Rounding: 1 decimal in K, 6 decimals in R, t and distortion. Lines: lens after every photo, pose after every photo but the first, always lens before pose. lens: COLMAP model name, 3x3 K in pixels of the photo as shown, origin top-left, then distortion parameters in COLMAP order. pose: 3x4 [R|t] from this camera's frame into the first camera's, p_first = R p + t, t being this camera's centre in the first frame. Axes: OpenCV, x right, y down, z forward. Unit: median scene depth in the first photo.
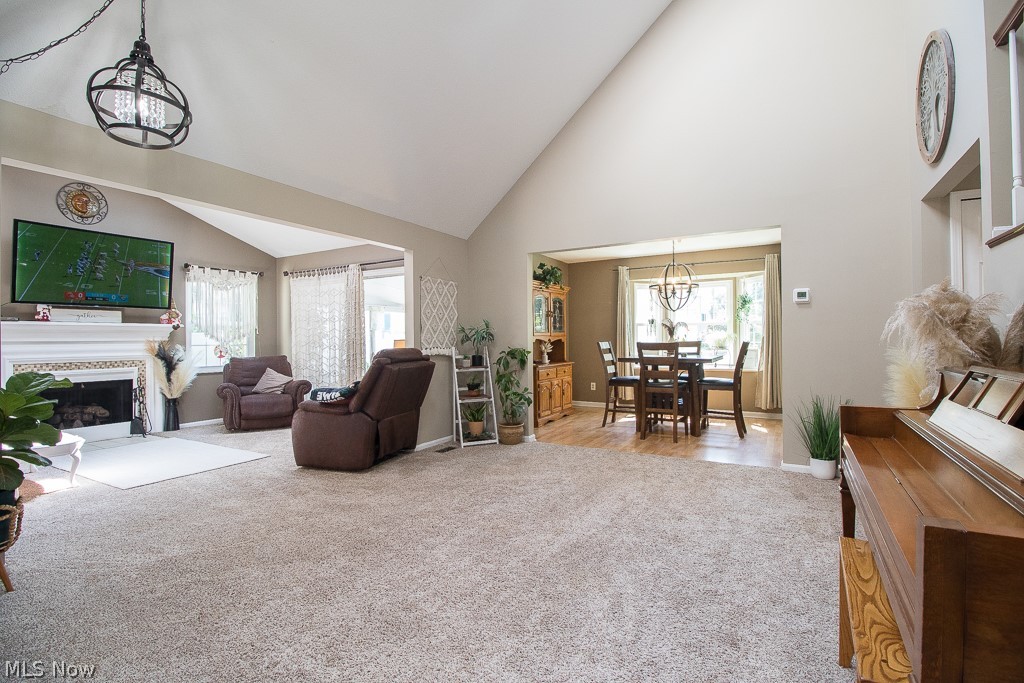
lens RADIAL K [[473.1, 0, 514.6], [0, 473.1, 338.1], [0, 0, 1]] dist [0.003552, -0.015690]
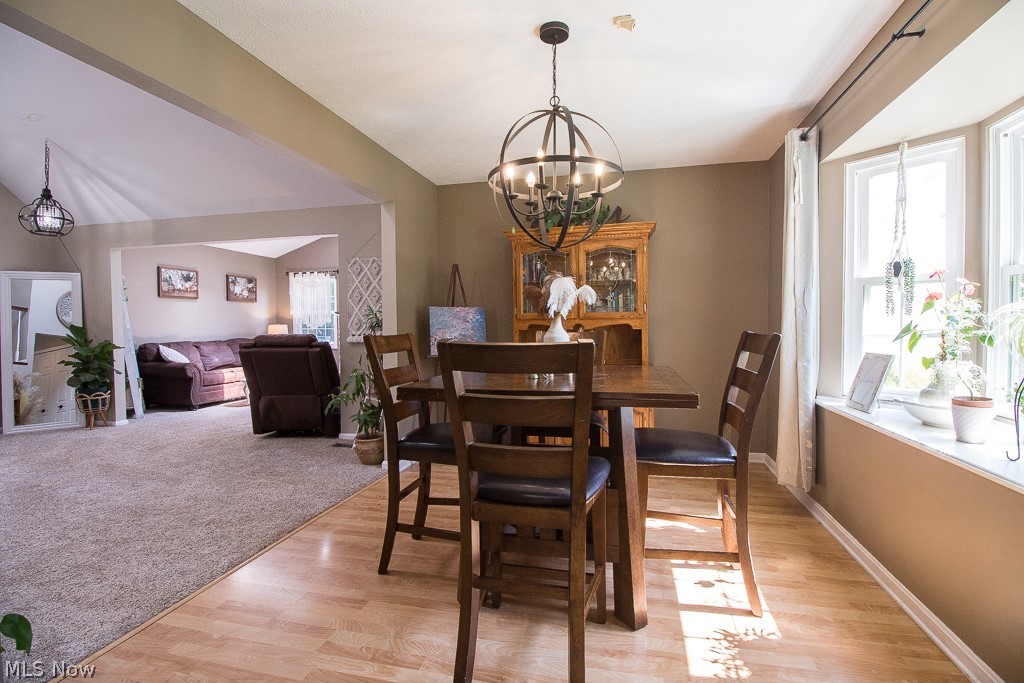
lens RADIAL K [[473.1, 0, 514.6], [0, 473.1, 338.1], [0, 0, 1]] dist [0.003552, -0.015690]
pose [[0.292764, 0.031804, -0.955656, 0.699914], [0.006855, 0.999351, 0.035358, -0.002258], [0.956160, -0.016902, 0.292356, 0.892784]]
